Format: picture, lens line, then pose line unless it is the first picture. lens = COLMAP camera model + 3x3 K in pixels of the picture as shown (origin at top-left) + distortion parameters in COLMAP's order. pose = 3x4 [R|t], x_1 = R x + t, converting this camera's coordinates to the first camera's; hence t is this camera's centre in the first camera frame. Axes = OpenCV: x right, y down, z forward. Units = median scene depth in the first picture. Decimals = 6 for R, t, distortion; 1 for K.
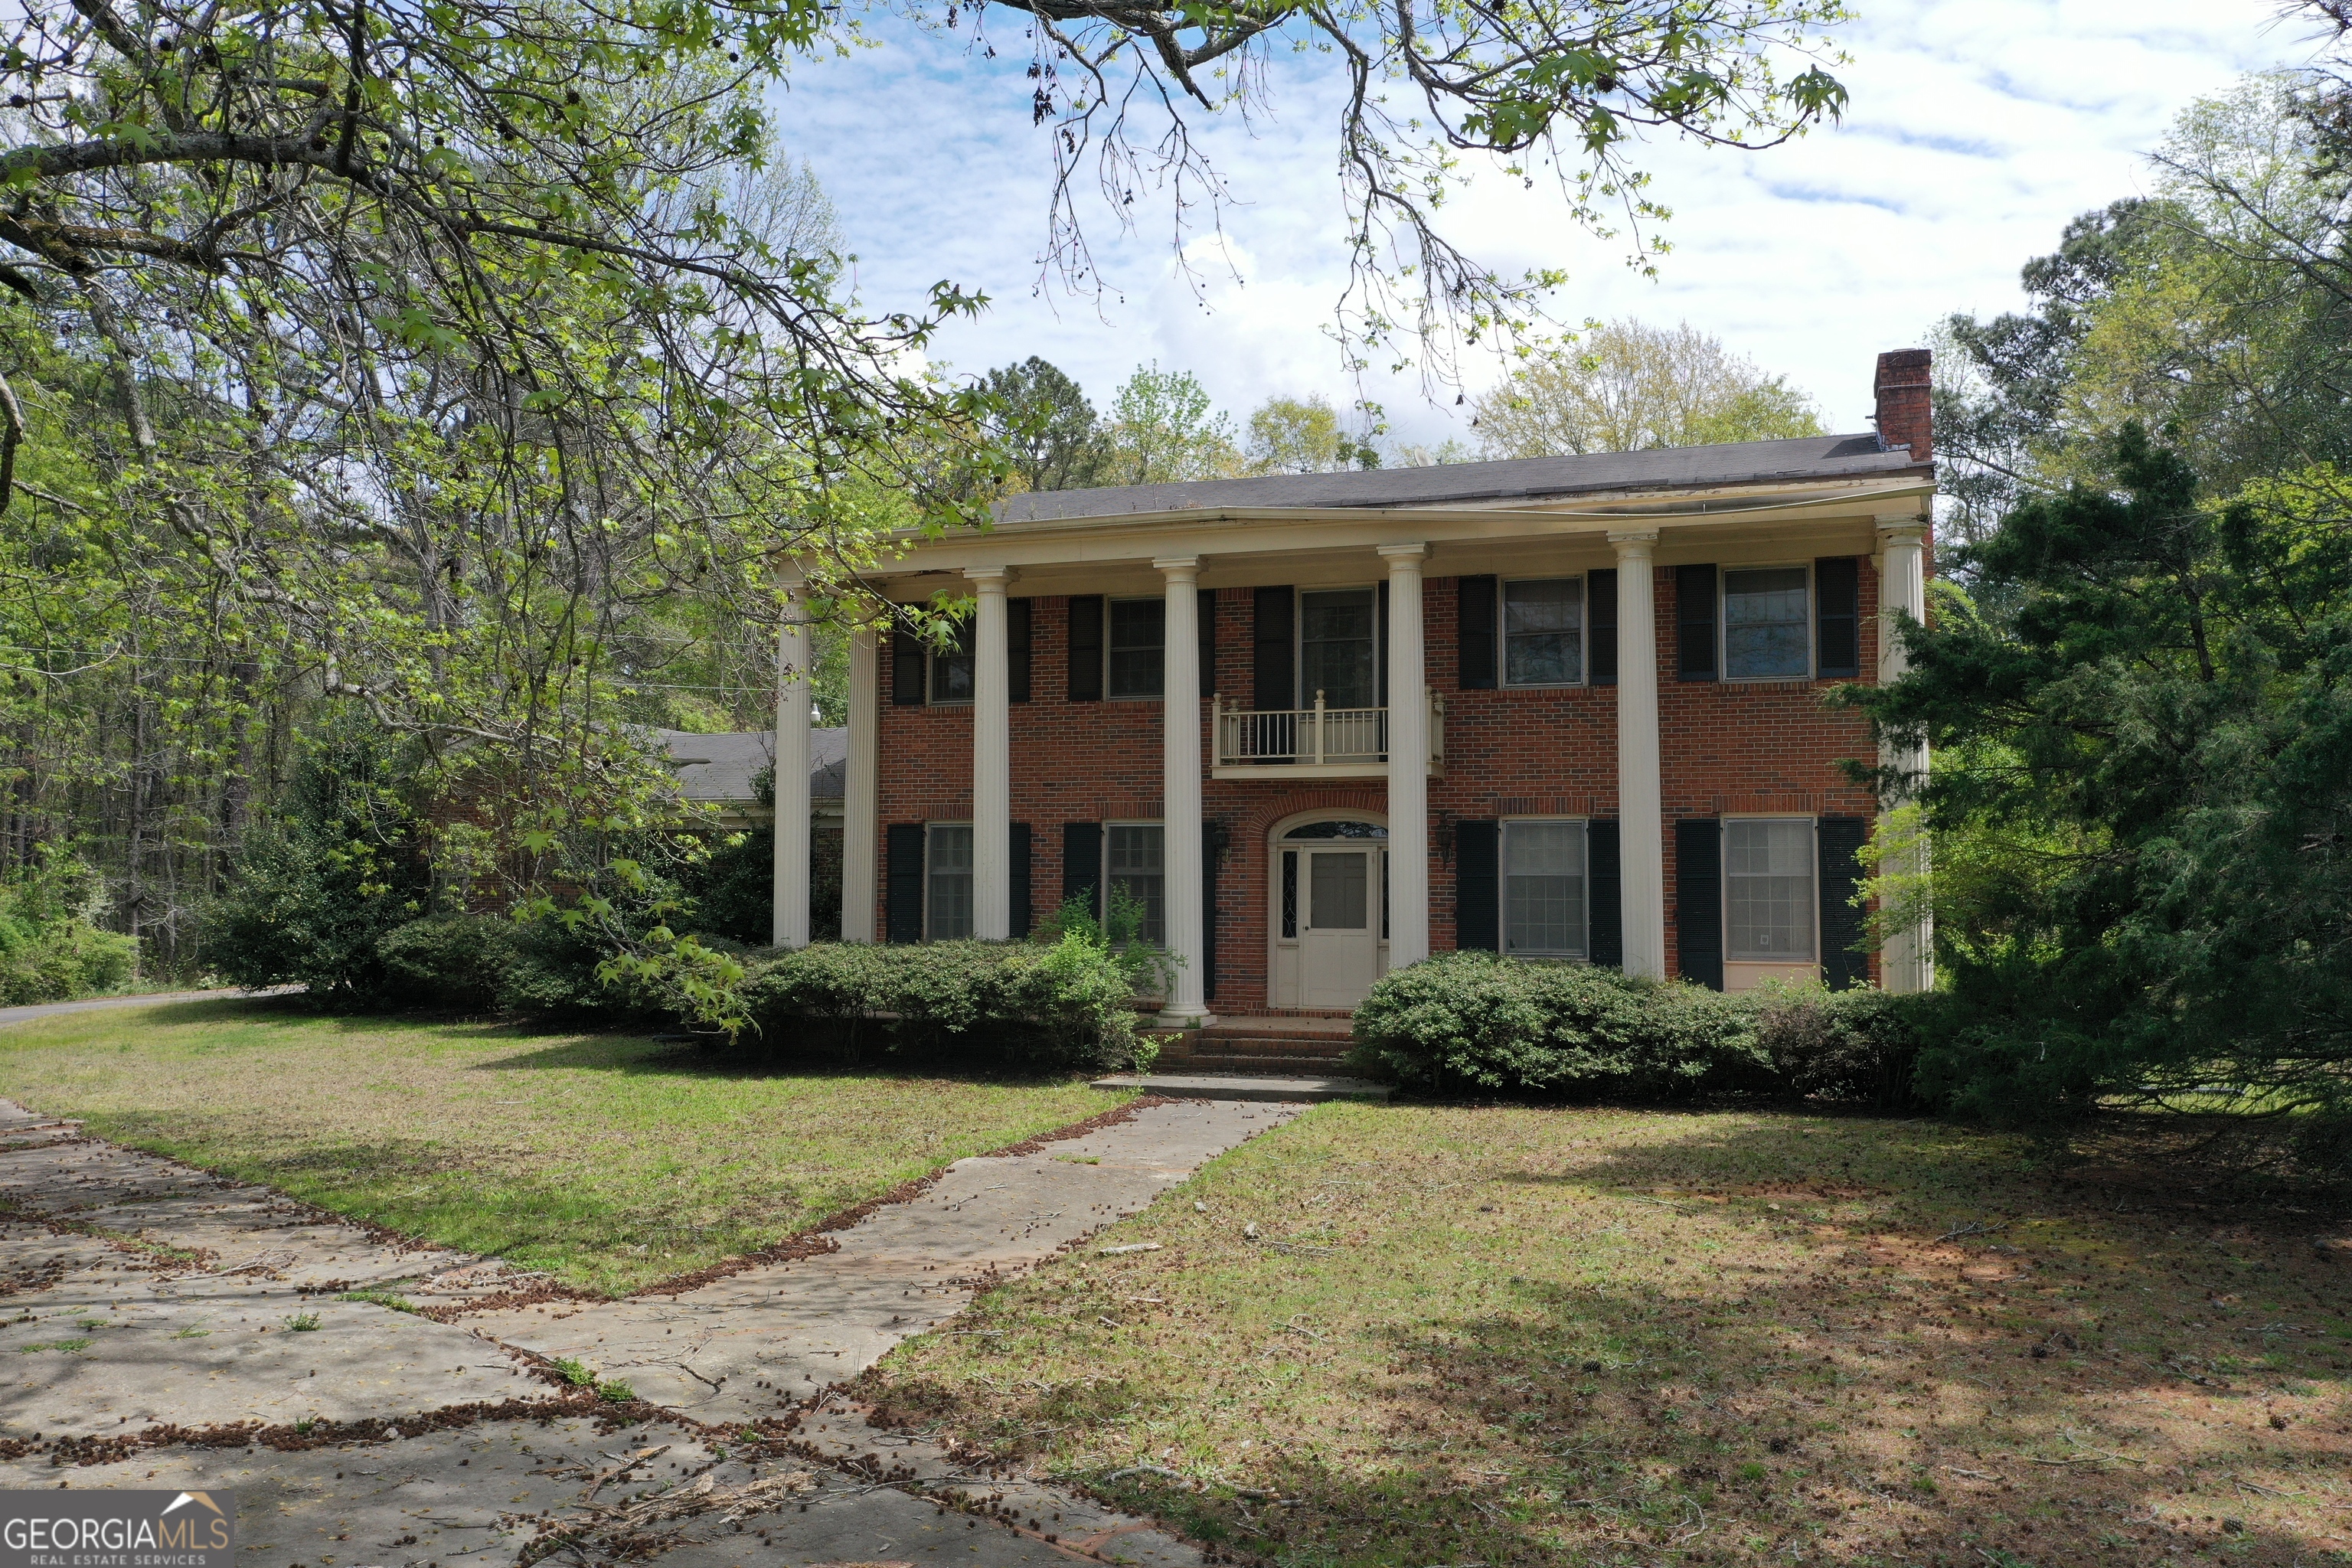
lens RADIAL K [[1880.4, 0, 1171.9], [0, 1880.4, 776.1], [0, 0, 1]] dist [0.006703, -0.006918]
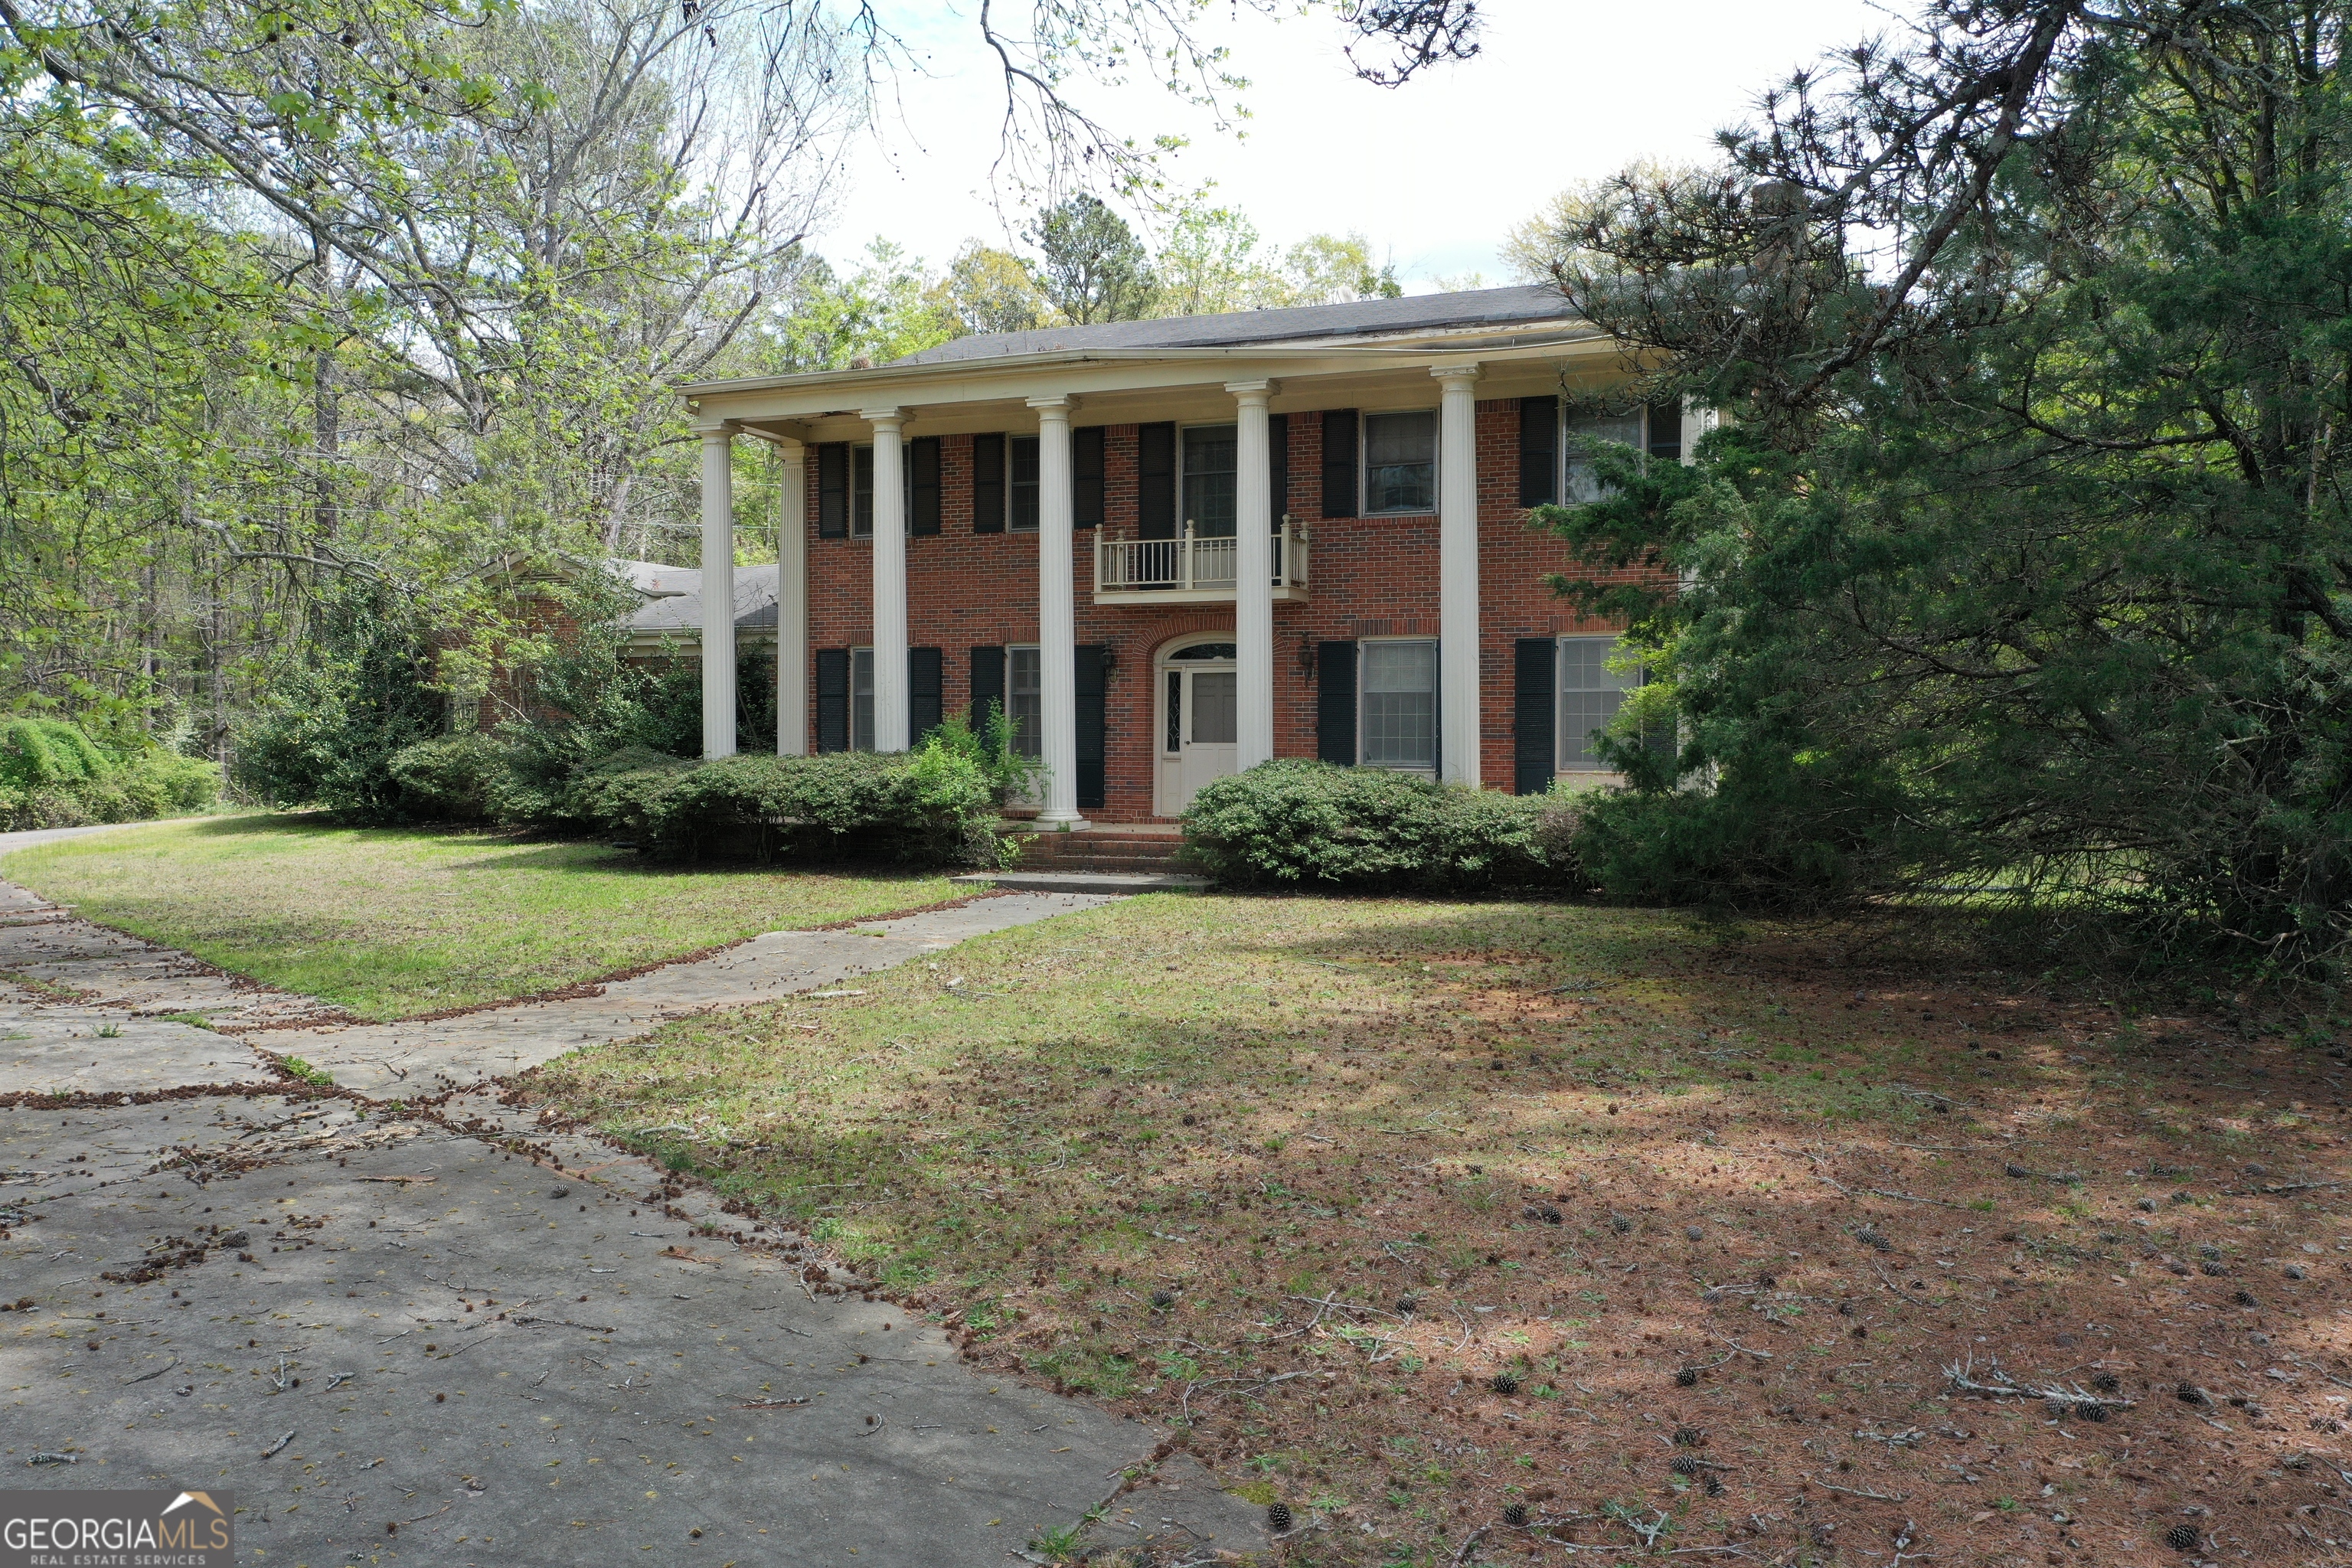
lens RADIAL K [[1880.4, 0, 1182.4], [0, 1880.4, 788.4], [0, 0, 1]] dist [0.006703, -0.006918]
pose [[0.997636, -0.000154, -0.068721, 0.154191], [0.006421, 0.995832, 0.090978, 0.009354], [0.068420, -0.091204, 0.993479, -0.081926]]
